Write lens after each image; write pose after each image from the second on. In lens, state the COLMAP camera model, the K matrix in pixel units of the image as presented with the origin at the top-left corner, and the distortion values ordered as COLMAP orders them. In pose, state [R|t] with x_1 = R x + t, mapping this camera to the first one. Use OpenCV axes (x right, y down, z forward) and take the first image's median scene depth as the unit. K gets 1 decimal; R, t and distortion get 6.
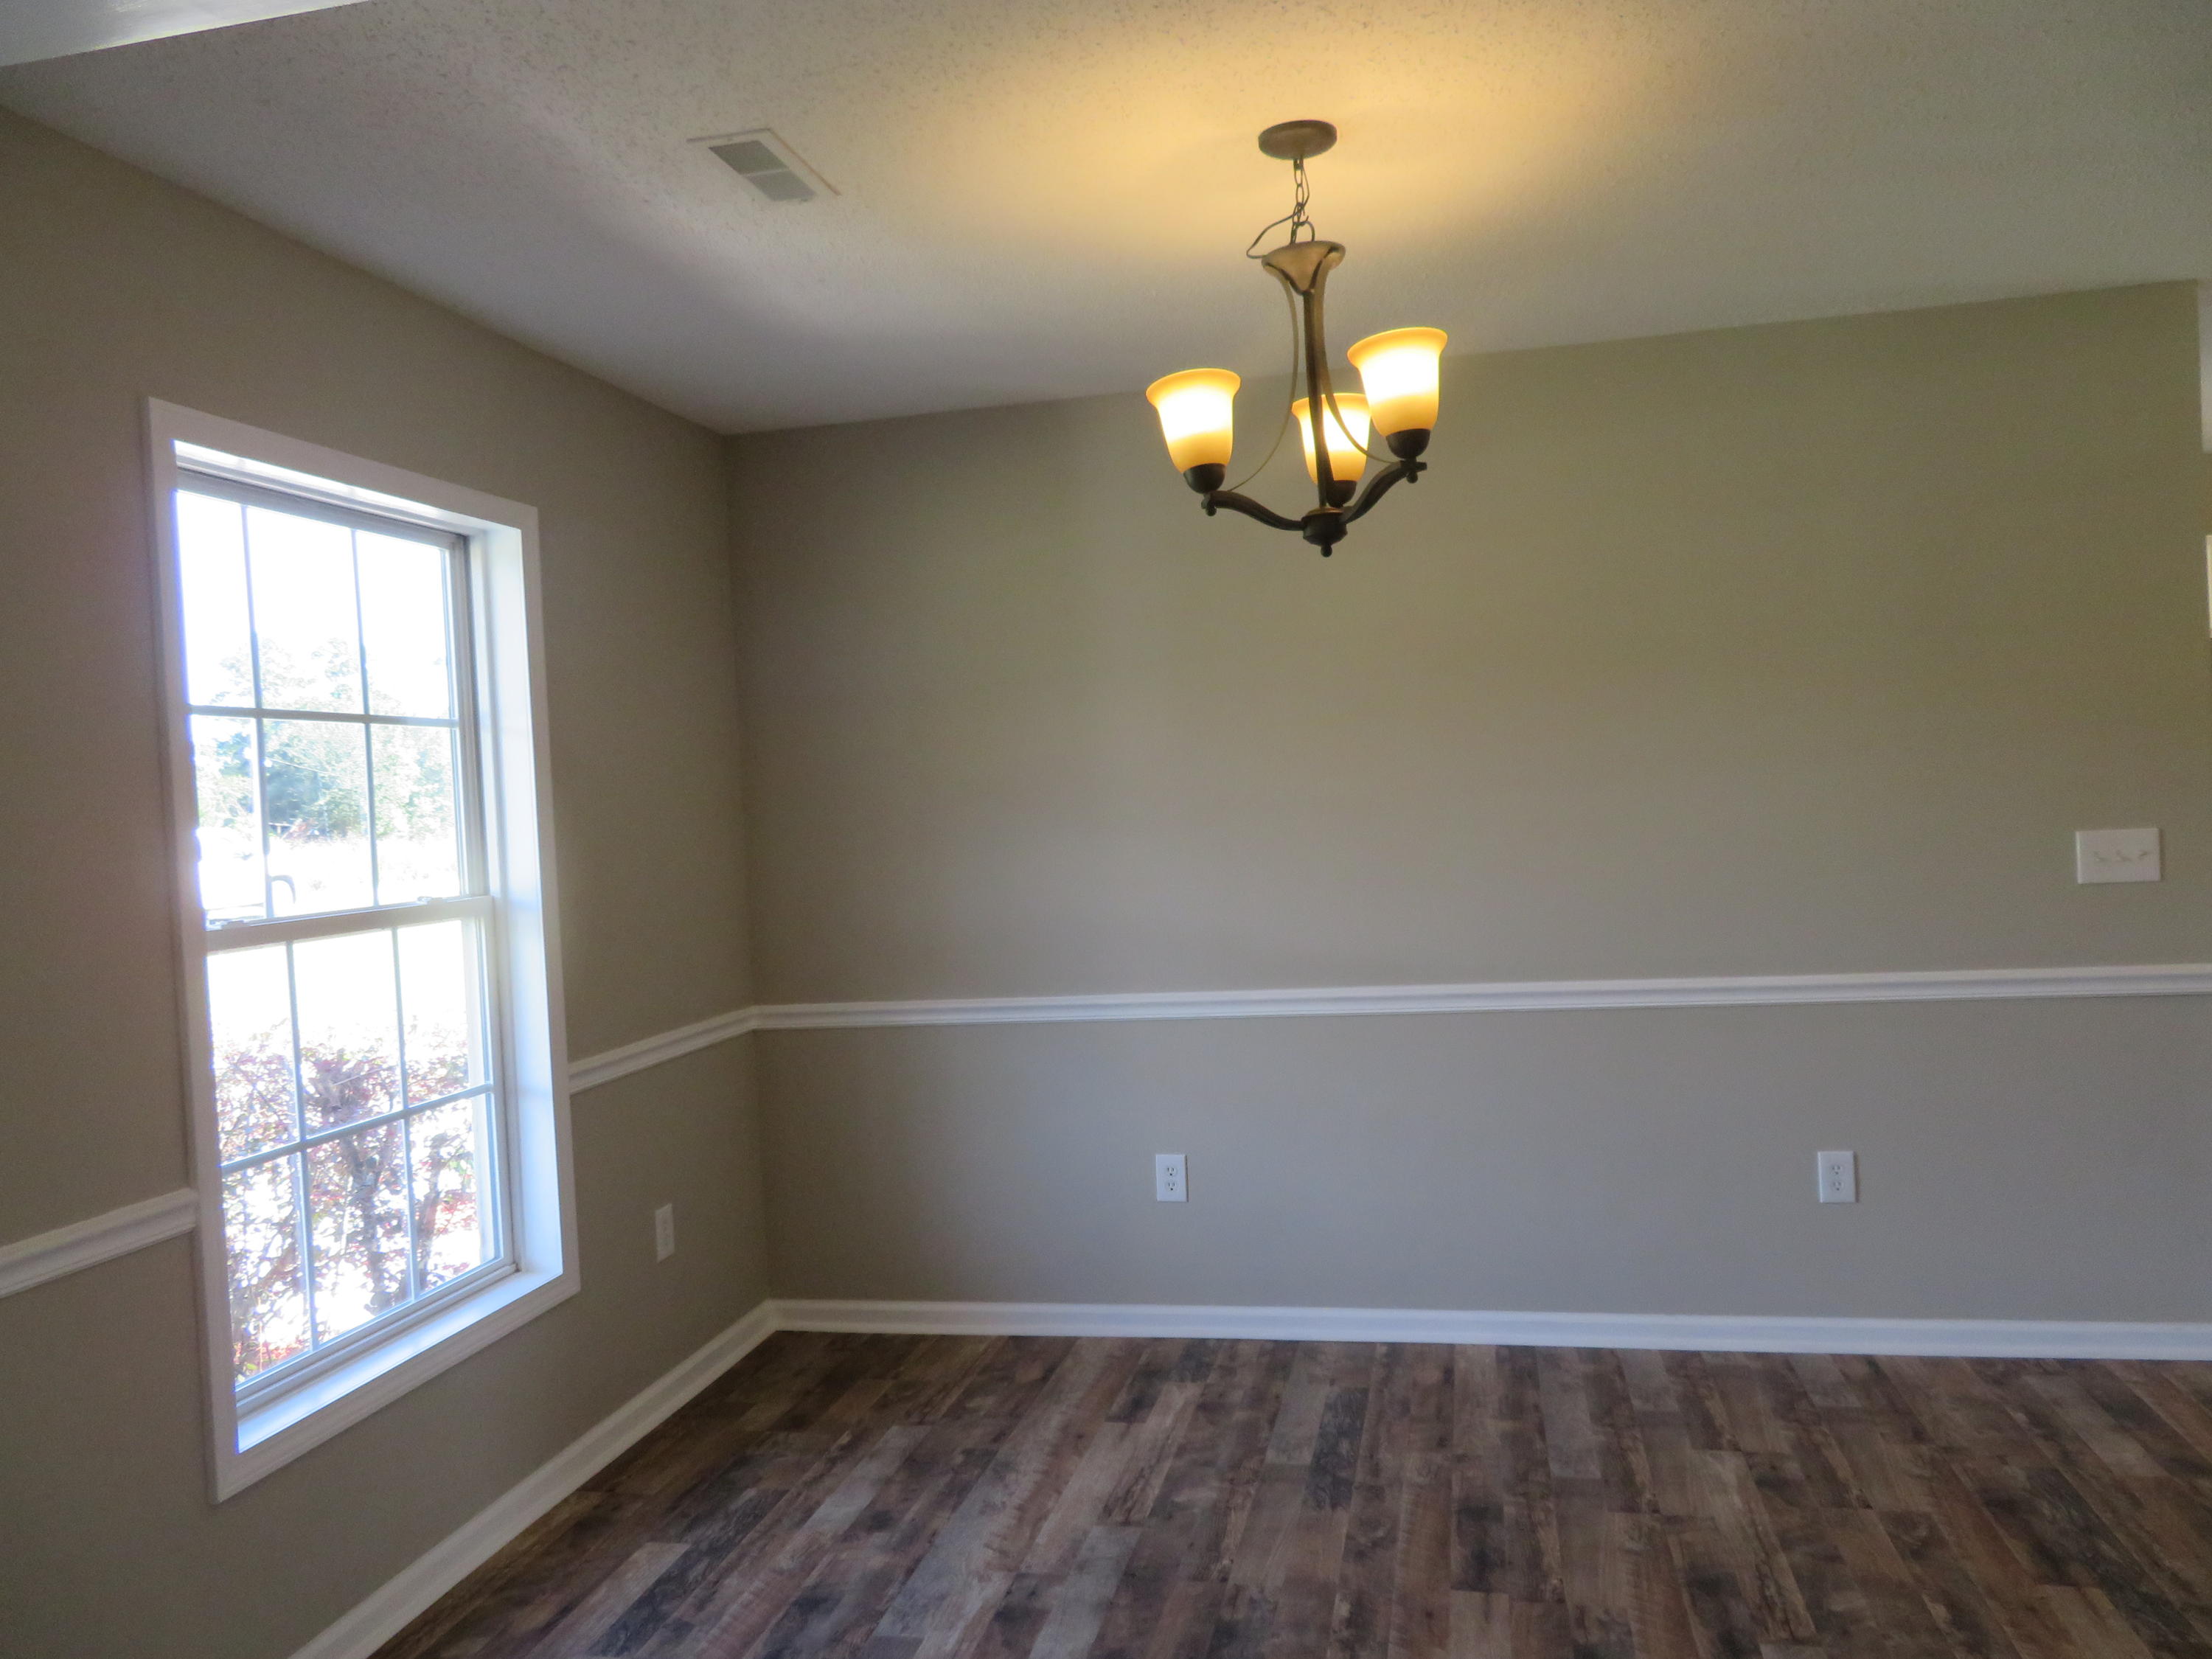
lens RADIAL K [[1575.2, 0, 1109.2], [0, 1575.2, 836.9], [0, 0, 1]] dist [-0.009522, 0.010039]
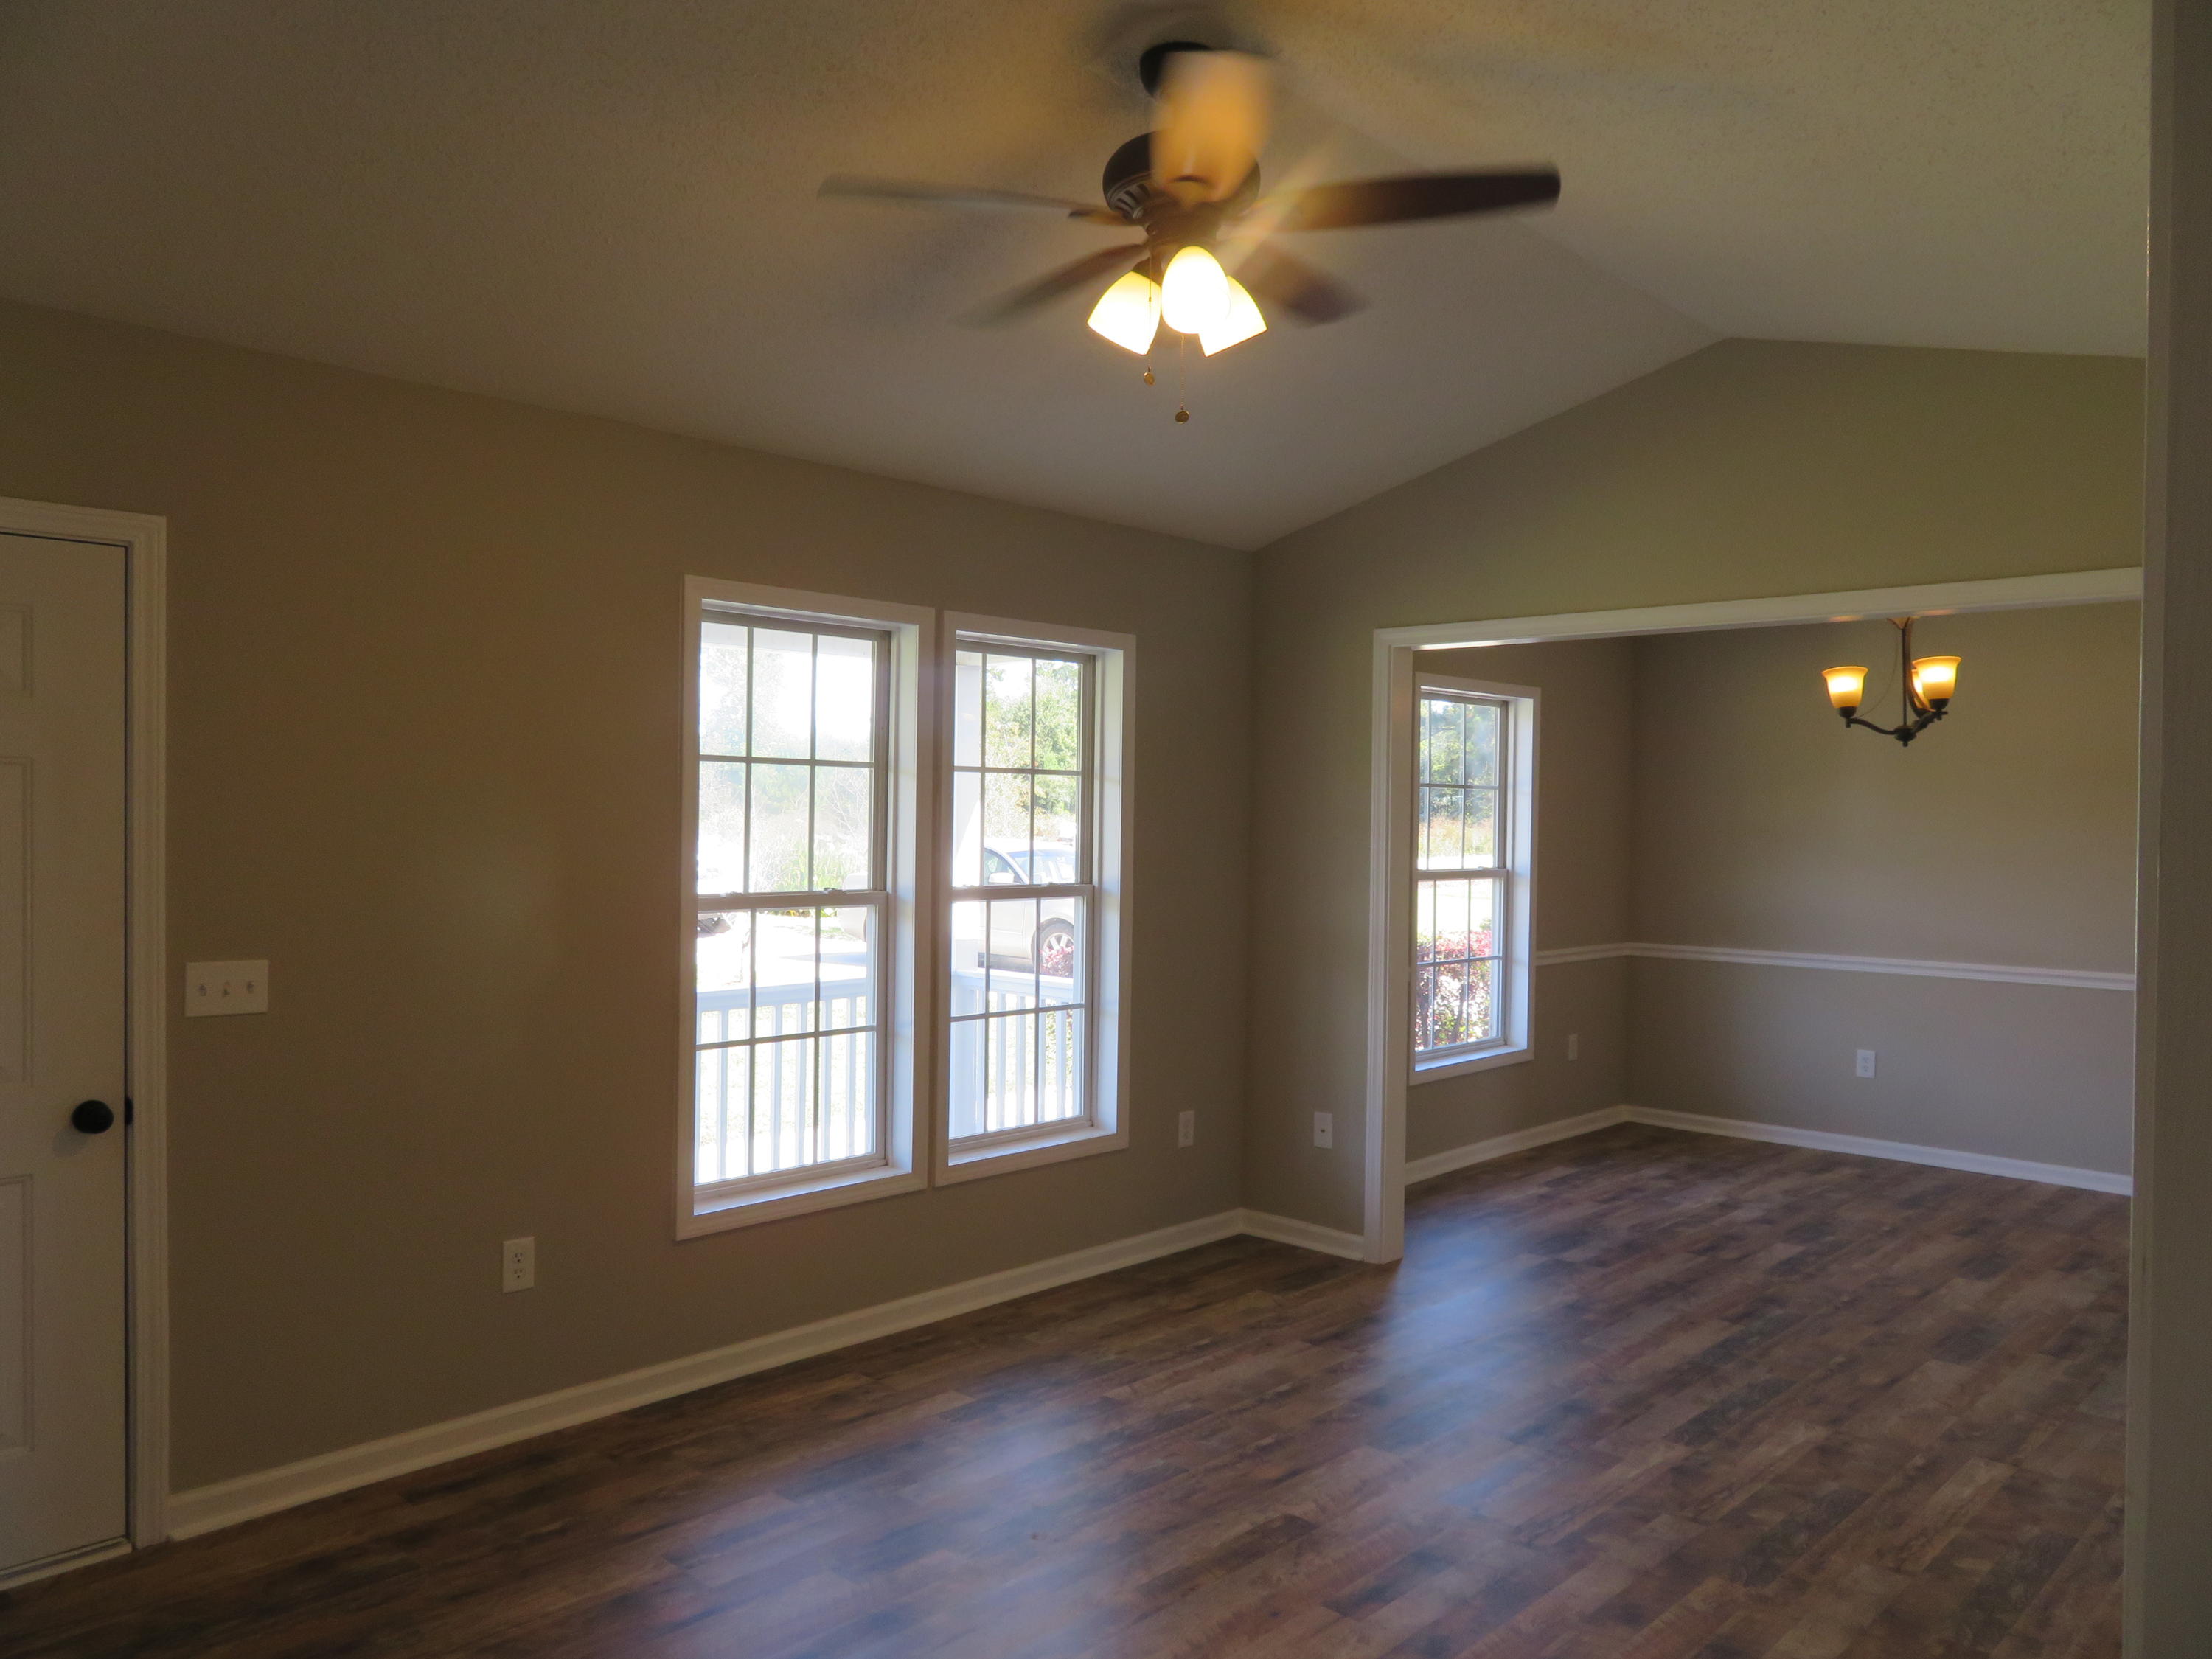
lens RADIAL K [[1575.2, 0, 1110.9], [0, 1575.2, 836.3], [0, 0, 1]] dist [-0.009522, 0.010039]
pose [[0.851879, 0.071937, -0.518775, 0.253714], [-0.072227, 0.997194, 0.019674, -0.009361], [0.518735, 0.020709, 0.854684, -1.103798]]
